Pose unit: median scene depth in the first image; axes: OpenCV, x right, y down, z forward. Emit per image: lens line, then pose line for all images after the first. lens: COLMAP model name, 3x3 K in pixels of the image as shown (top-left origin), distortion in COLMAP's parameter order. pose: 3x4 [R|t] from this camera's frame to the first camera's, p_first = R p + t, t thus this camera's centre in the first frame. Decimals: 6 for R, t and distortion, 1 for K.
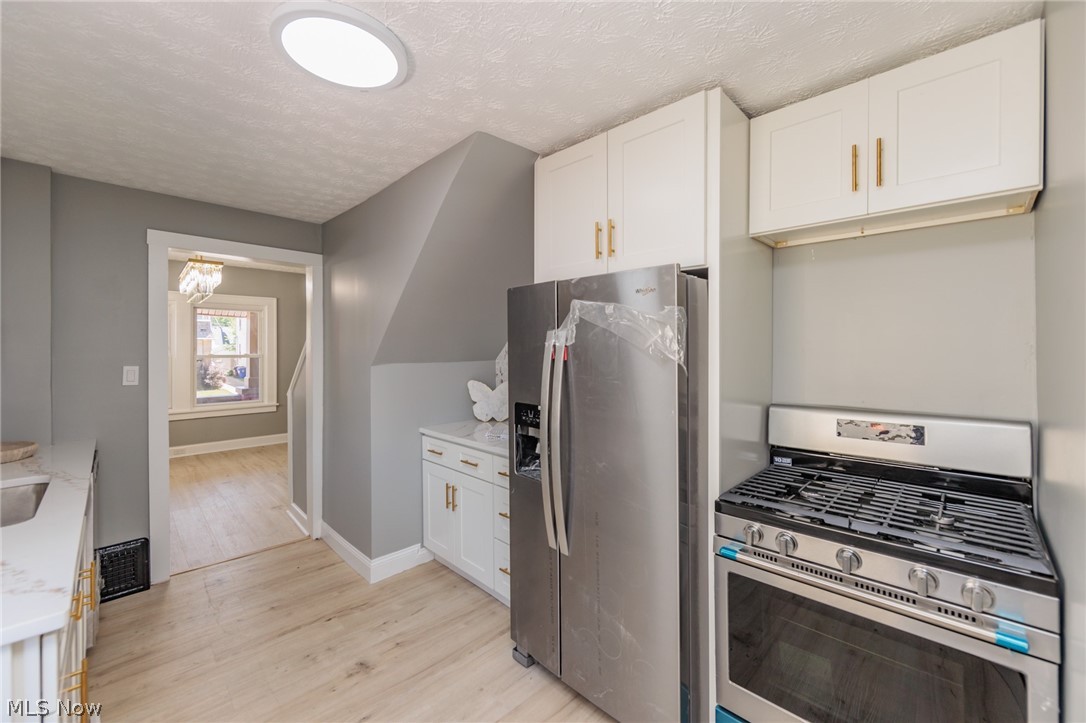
lens RADIAL K [[424.9, 0, 542.2], [0, 424.9, 349.0], [0, 0, 1]] dist [-0.002879, -0.000614]
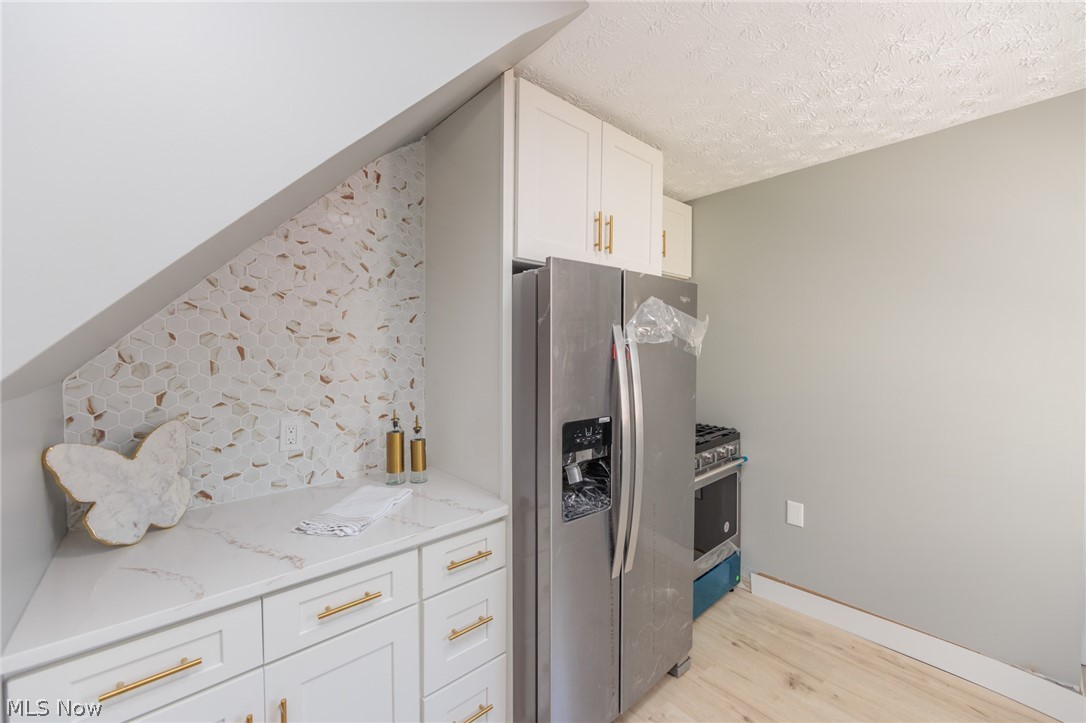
lens RADIAL K [[424.9, 0, 546.4], [0, 424.9, 359.1], [0, 0, 1]] dist [-0.002879, -0.000614]
pose [[0.069107, -0.022926, 0.997346, -0.522773], [0.005985, 0.999727, 0.022566, 0.002681], [-0.997591, 0.004410, 0.069226, 0.672266]]
